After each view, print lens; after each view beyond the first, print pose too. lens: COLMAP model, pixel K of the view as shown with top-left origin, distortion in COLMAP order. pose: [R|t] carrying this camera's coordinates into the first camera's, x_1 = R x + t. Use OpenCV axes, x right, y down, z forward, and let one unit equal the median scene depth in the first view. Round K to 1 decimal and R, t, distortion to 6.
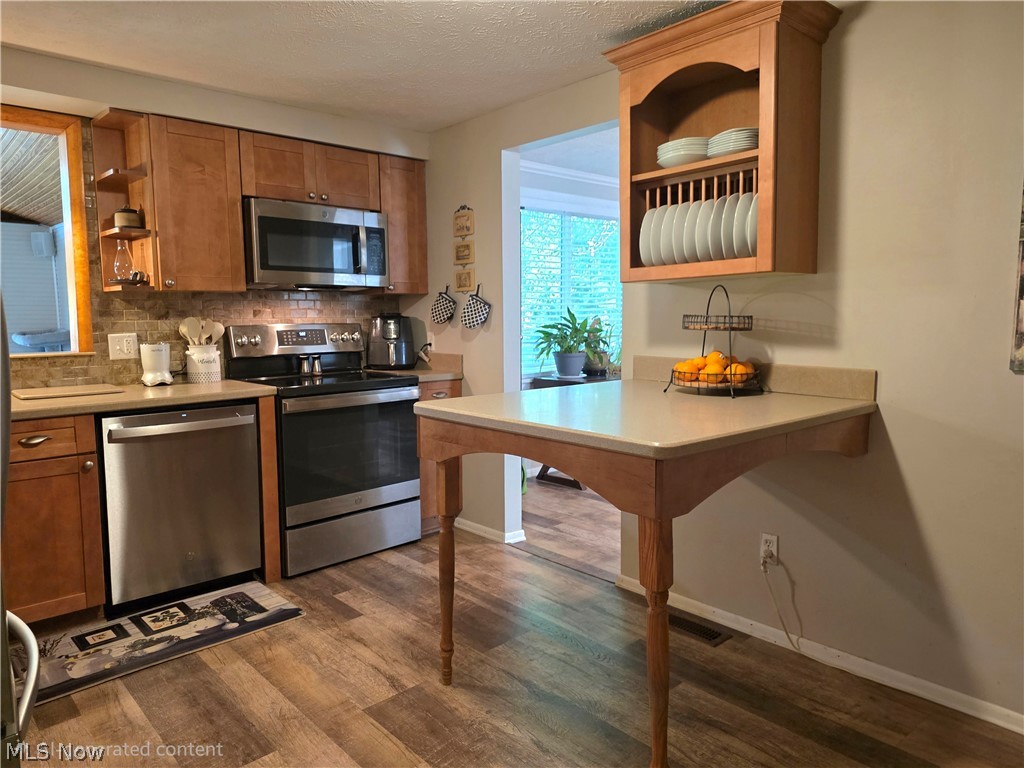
lens RADIAL K [[685.7, 0, 504.7], [0, 685.7, 380.6], [0, 0, 1]] dist [0.053674, -0.045575]
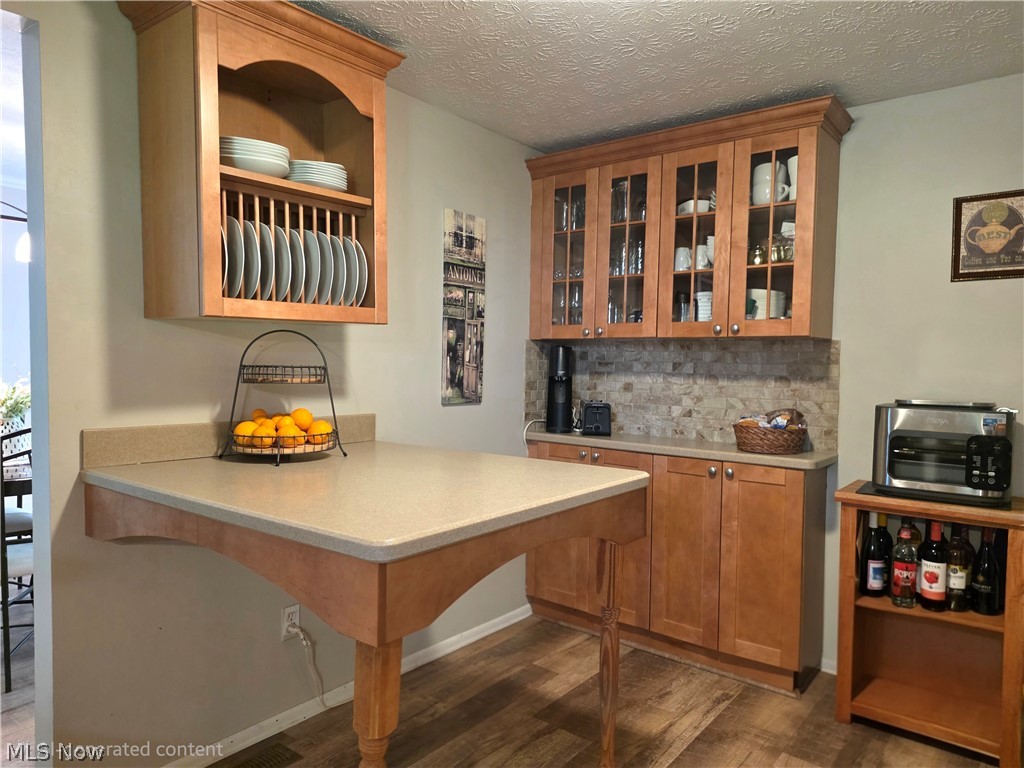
lens RADIAL K [[685.7, 0, 516.4], [0, 685.7, 394.0], [0, 0, 1]] dist [0.053674, -0.045575]
pose [[-0.158579, -0.045635, 0.986291, -0.598833], [0.086763, 0.994423, 0.059962, -0.091207], [-0.983527, 0.095082, -0.153735, 0.899225]]
